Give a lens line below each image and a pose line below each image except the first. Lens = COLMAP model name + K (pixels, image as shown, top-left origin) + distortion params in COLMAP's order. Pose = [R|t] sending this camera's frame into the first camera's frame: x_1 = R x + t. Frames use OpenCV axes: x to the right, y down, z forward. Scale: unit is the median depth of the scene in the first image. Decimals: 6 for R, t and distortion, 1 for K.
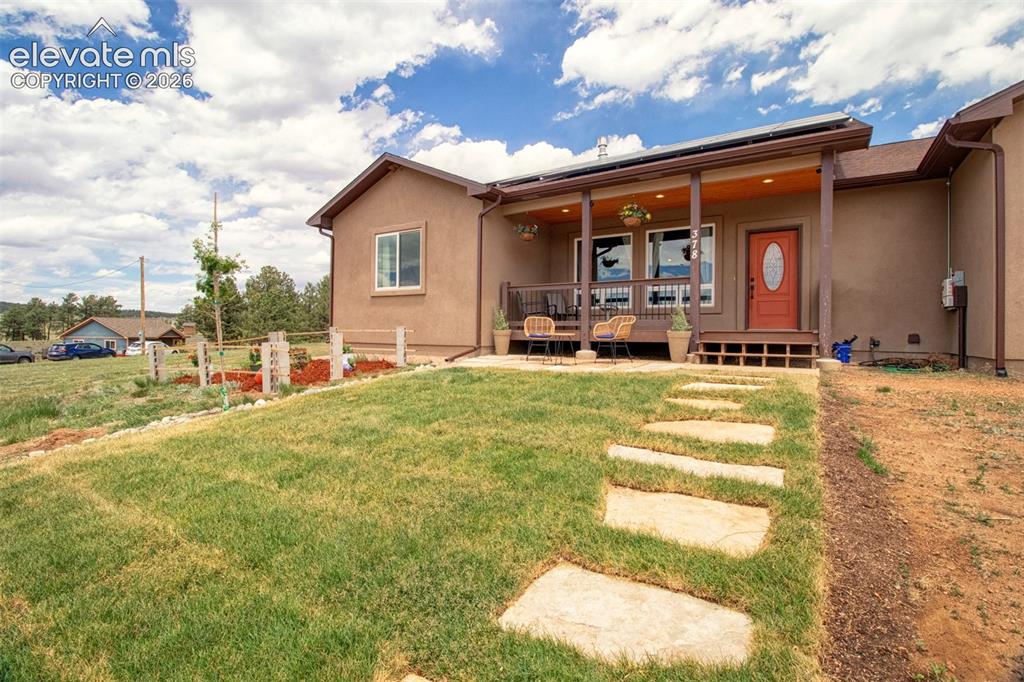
lens RADIAL K [[491.1, 0, 512.8], [0, 491.1, 334.8], [0, 0, 1]] dist [-0.009320, -0.000937]
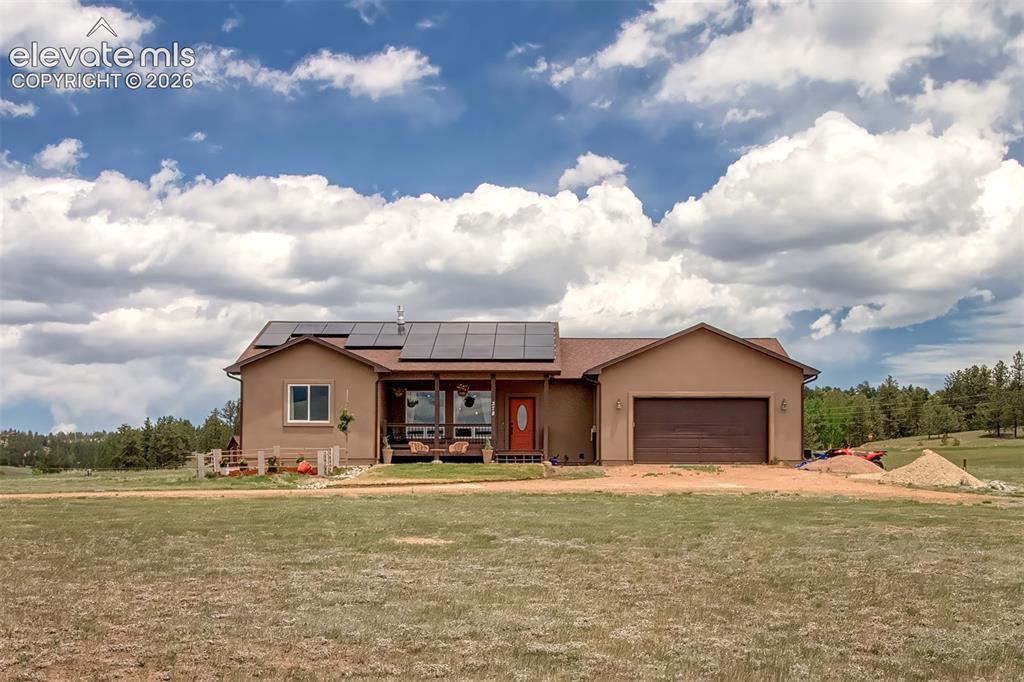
lens RADIAL K [[491.1, 0, 512.8], [0, 491.1, 334.8], [0, 0, 1]] dist [-0.009320, -0.000937]
pose [[0.877795, 0.120003, 0.463761, -0.461583], [0.004144, 0.966176, -0.257852, 0.045184], [-0.479018, 0.228263, 0.847607, -0.735074]]
